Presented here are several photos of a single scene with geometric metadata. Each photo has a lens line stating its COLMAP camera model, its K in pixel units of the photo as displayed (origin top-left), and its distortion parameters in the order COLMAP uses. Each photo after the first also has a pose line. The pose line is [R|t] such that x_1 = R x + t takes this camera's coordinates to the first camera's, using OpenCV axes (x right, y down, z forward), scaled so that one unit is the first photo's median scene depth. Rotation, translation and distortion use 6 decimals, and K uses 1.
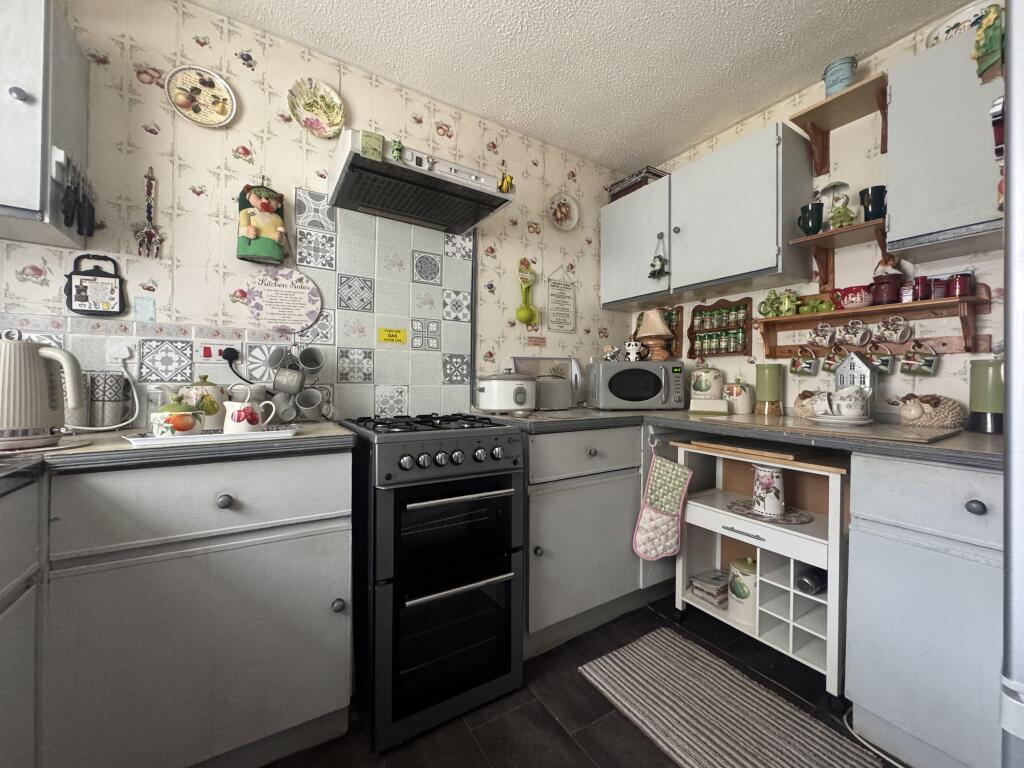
lens RADIAL K [[404.0, 0, 511.2], [0, 404.0, 382.9], [0, 0, 1]] dist [-0.002806, -0.000163]
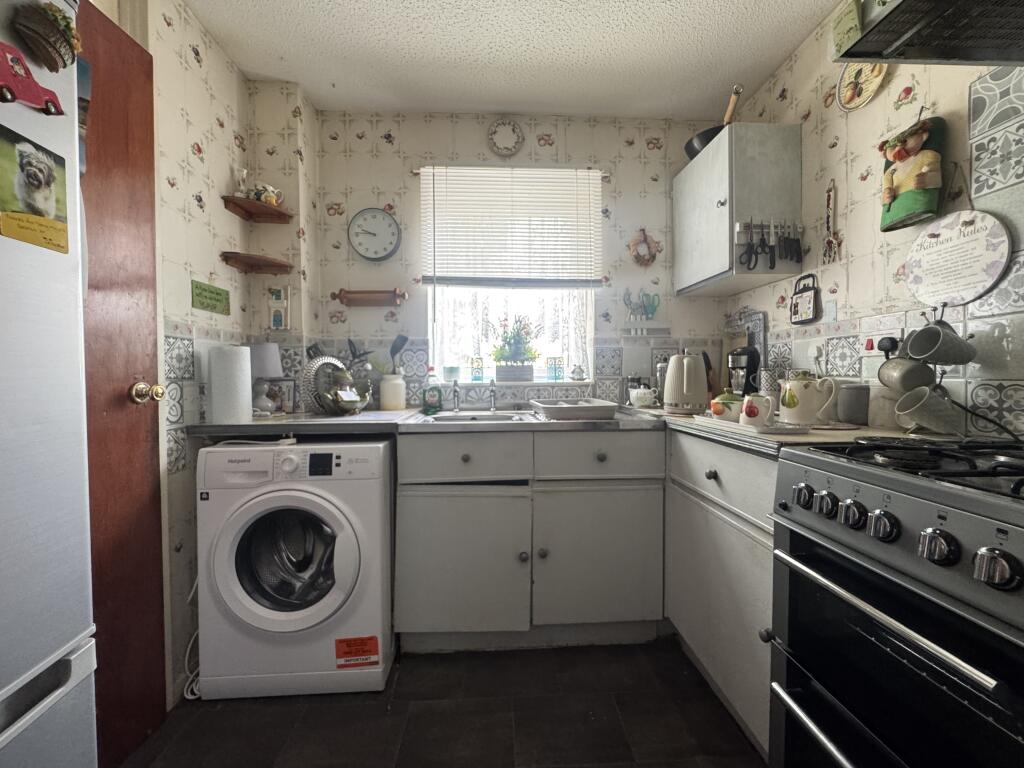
lens RADIAL K [[404.0, 0, 509.2], [0, 404.0, 384.1], [0, 0, 1]] dist [-0.002806, -0.000163]
pose [[-0.480396, 0.013603, -0.876946, 0.482230], [-0.000171, 0.999878, 0.015604, 0.000253], [0.877052, 0.007647, -0.480335, 0.754049]]
